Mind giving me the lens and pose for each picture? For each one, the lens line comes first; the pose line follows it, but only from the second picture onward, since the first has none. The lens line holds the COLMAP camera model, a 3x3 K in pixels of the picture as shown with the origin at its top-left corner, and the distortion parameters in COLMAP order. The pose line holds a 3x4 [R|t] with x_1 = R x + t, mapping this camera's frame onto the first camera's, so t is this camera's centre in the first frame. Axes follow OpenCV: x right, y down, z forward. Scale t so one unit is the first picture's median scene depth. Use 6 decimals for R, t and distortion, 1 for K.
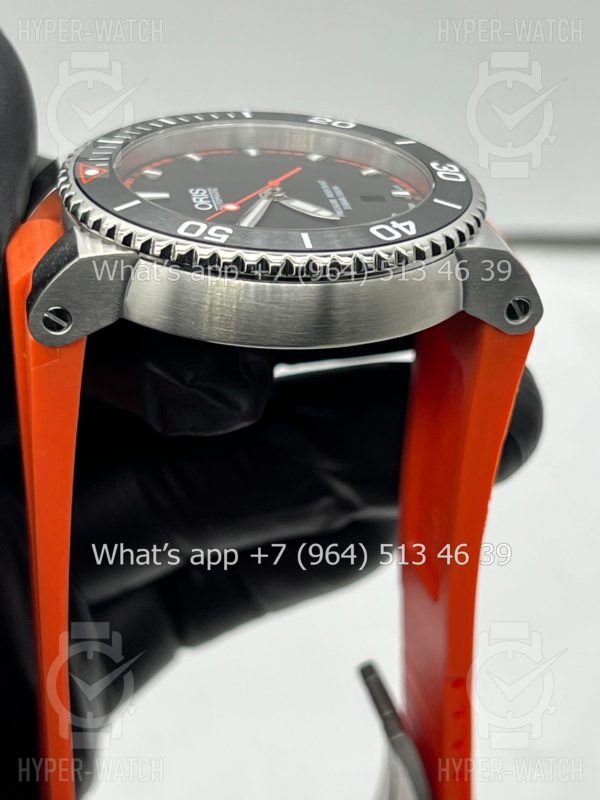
lens RADIAL K [[1894.1, 0, 300.0], [0, 1894.1, 400.0], [0, 0, 1]] dist [0.271176, -0.229241]
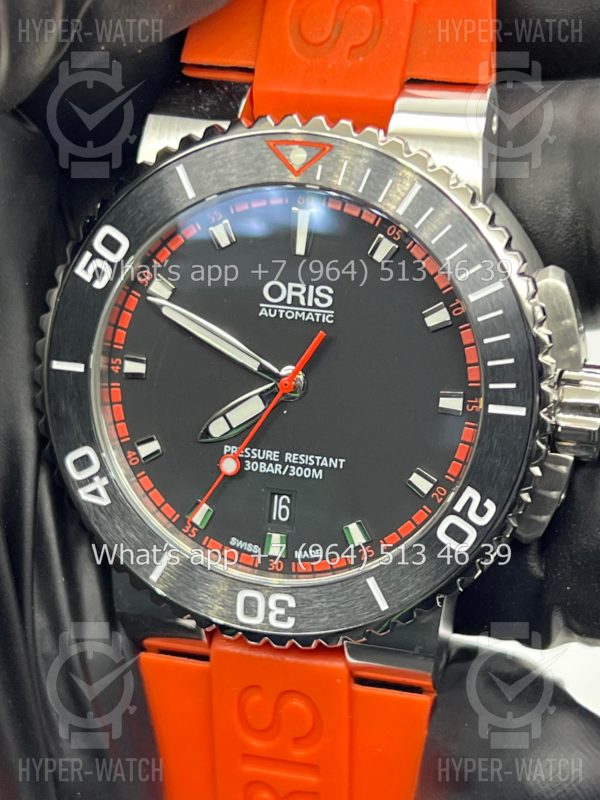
lens RADIAL K [[1894.1, 0, 300.0], [0, 1894.1, 400.0], [0, 0, 1]] dist [0.271176, -0.229241]
pose [[-0.254792, 0.962621, 0.091879, -0.088156], [-0.240909, -0.155208, 0.958057, -0.936742], [0.936506, 0.221971, 0.271450, 0.840317]]
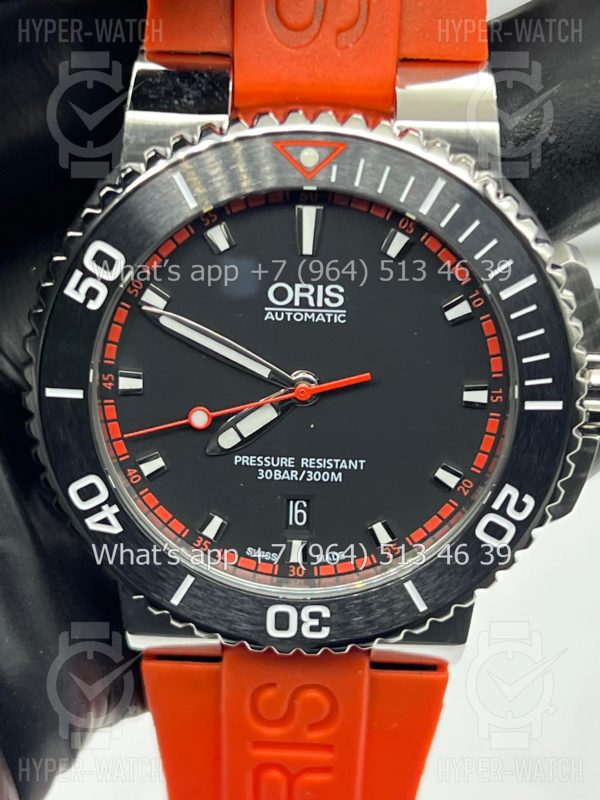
lens RADIAL K [[1894.1, 0, 300.0], [0, 1894.1, 400.0], [0, 0, 1]] dist [0.271176, -0.229241]
pose [[-0.196426, 0.960307, 0.198060, -0.171495], [-0.460668, -0.268696, 0.845924, -0.803344], [0.865564, 0.074921, 0.495162, 0.663205]]
